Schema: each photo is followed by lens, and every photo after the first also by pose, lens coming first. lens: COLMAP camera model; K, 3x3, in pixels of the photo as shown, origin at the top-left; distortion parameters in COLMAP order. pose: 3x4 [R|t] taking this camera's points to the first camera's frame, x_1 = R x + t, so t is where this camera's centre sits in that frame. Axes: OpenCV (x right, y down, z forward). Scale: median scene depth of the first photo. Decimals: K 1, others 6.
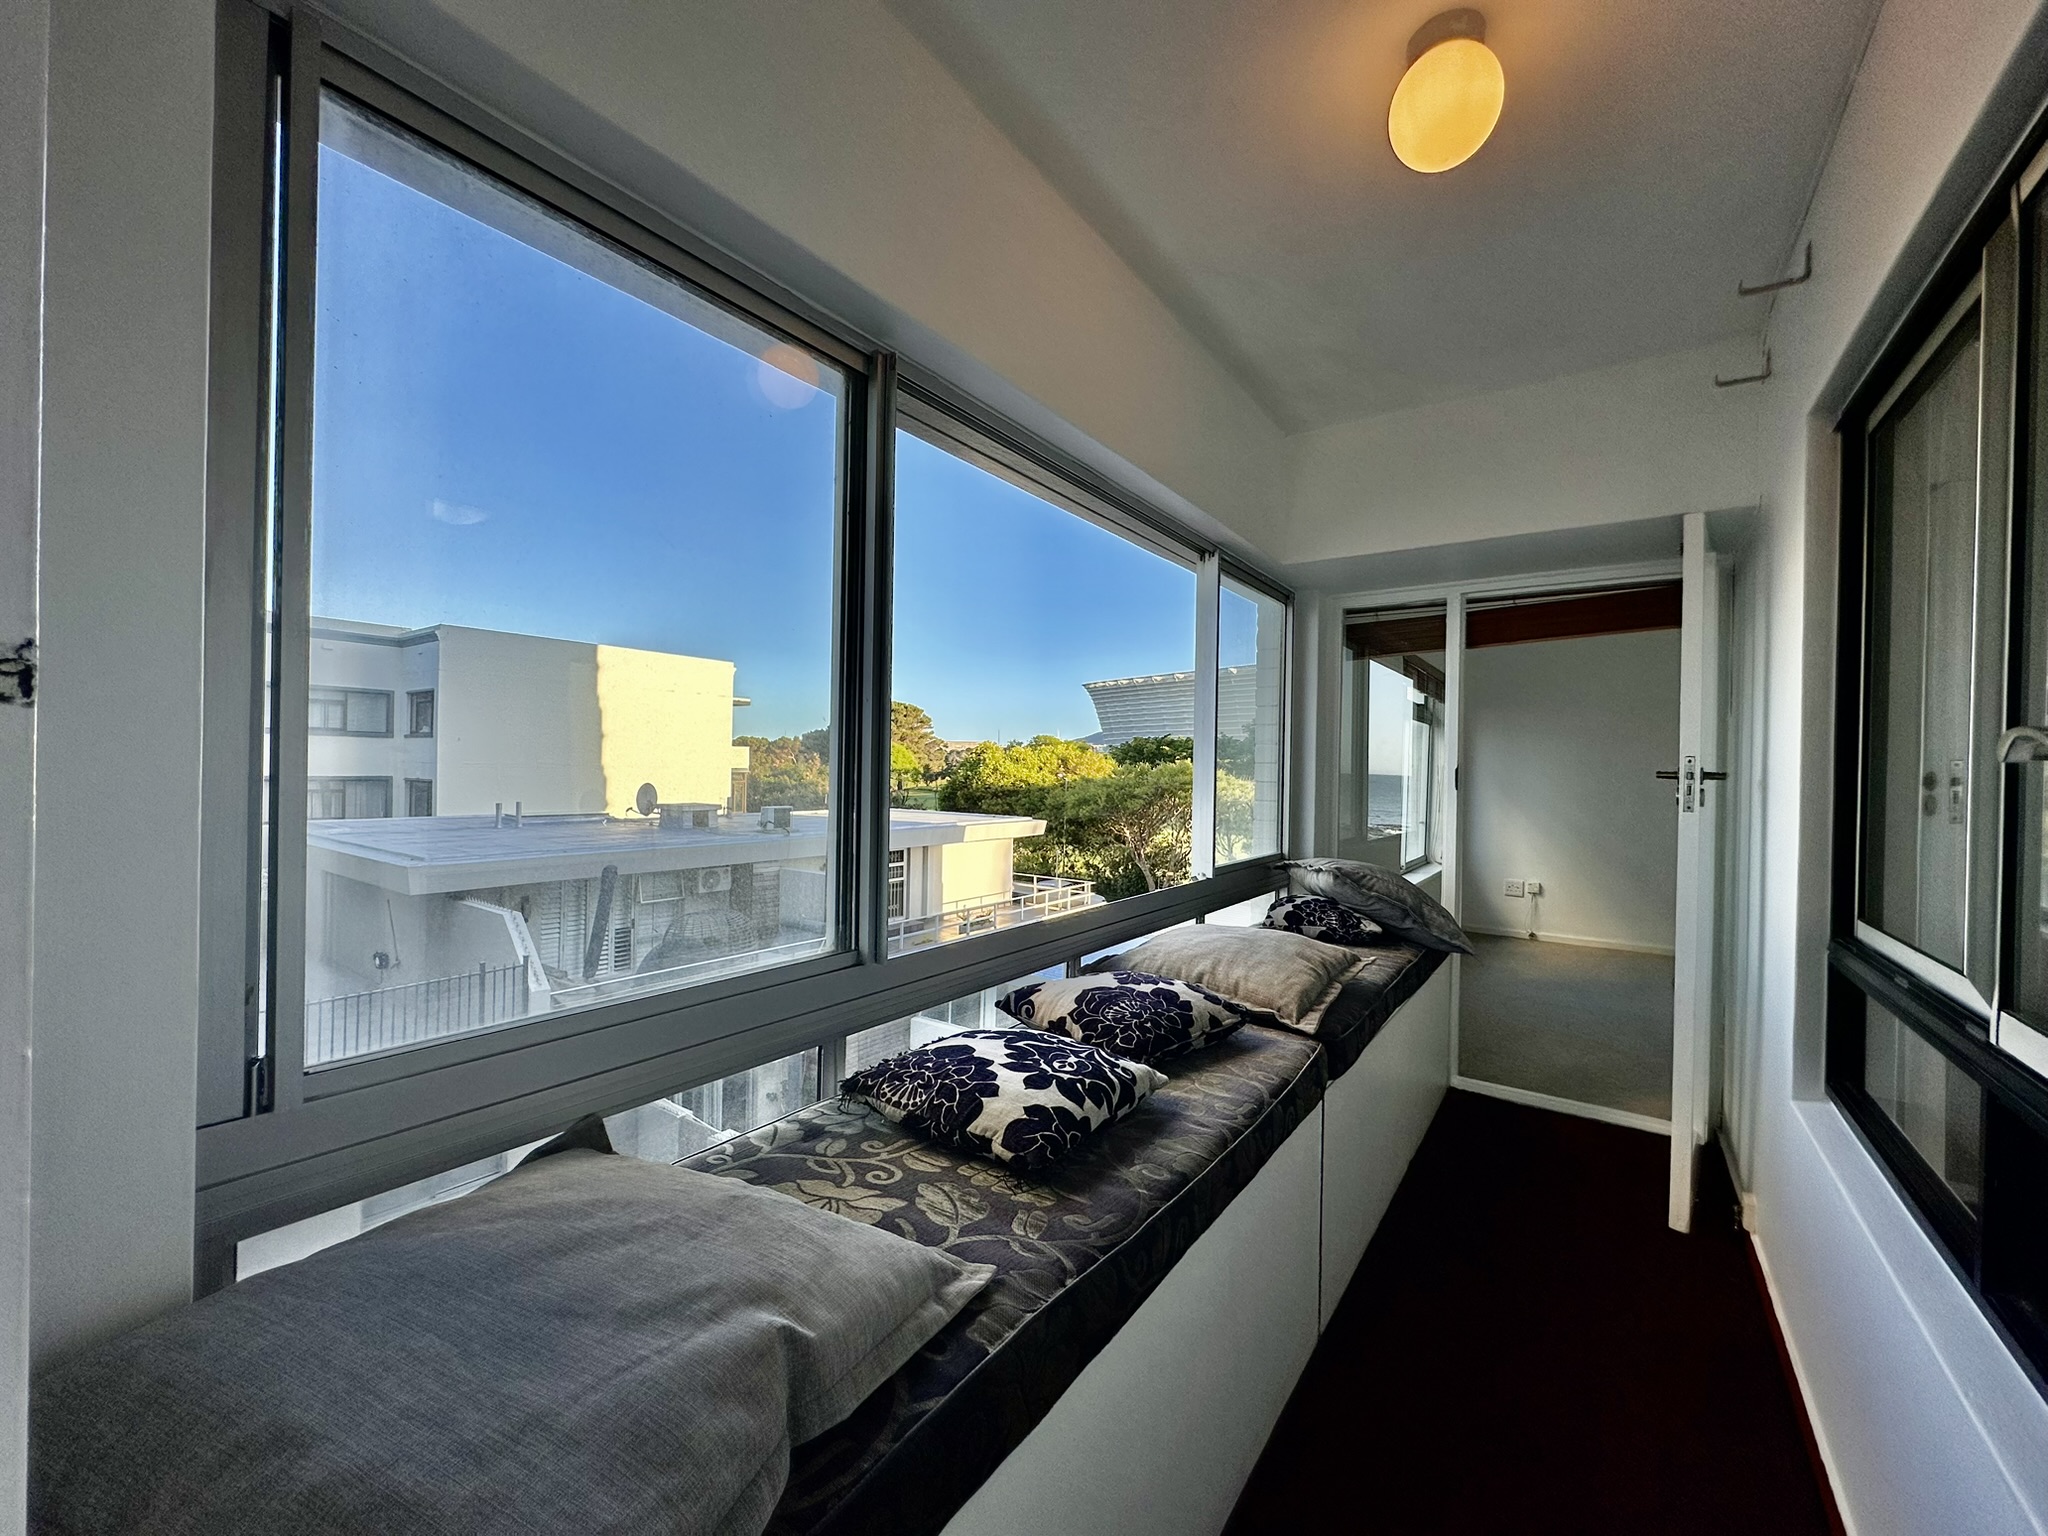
lens RADIAL K [[817.4, 0, 1027.3], [0, 817.4, 770.9], [0, 0, 1]] dist [-0.000026, 0.000160]
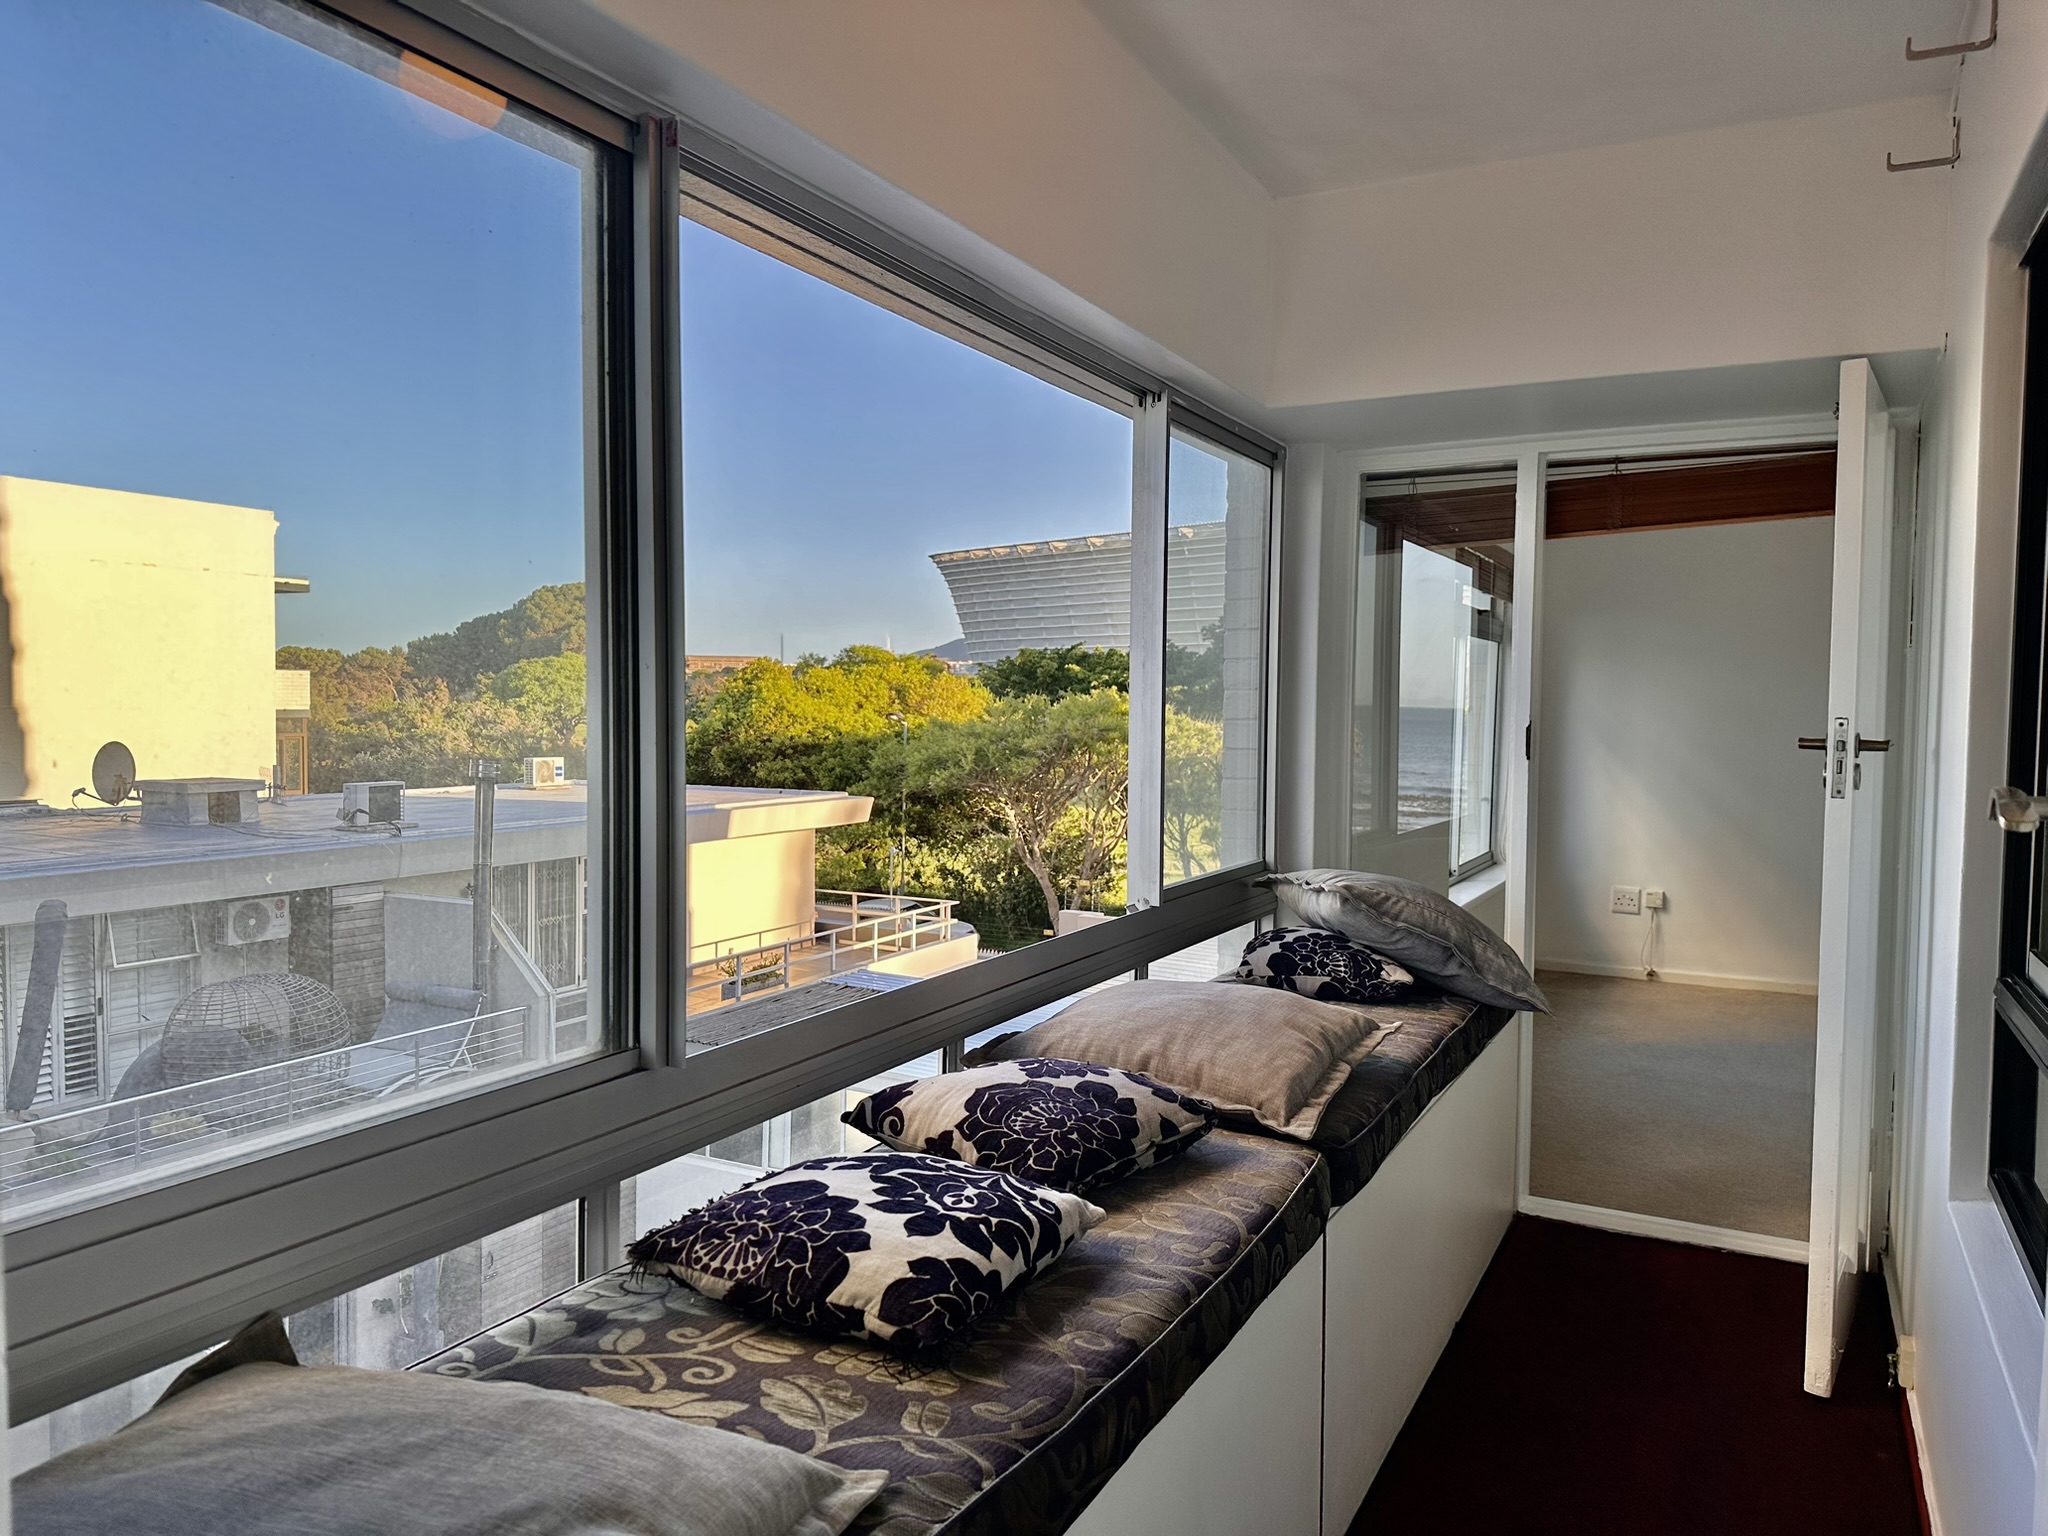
lens RADIAL K [[1429.1, 0, 1027.3], [0, 1429.1, 765.2], [0, 0, 1]] dist [0.130625, -0.192648]
pose [[0.990757, -0.014814, 0.134836, -0.032743], [0.009041, 0.999020, 0.043327, -0.035478], [-0.135346, -0.041708, 0.989920, -0.118643]]
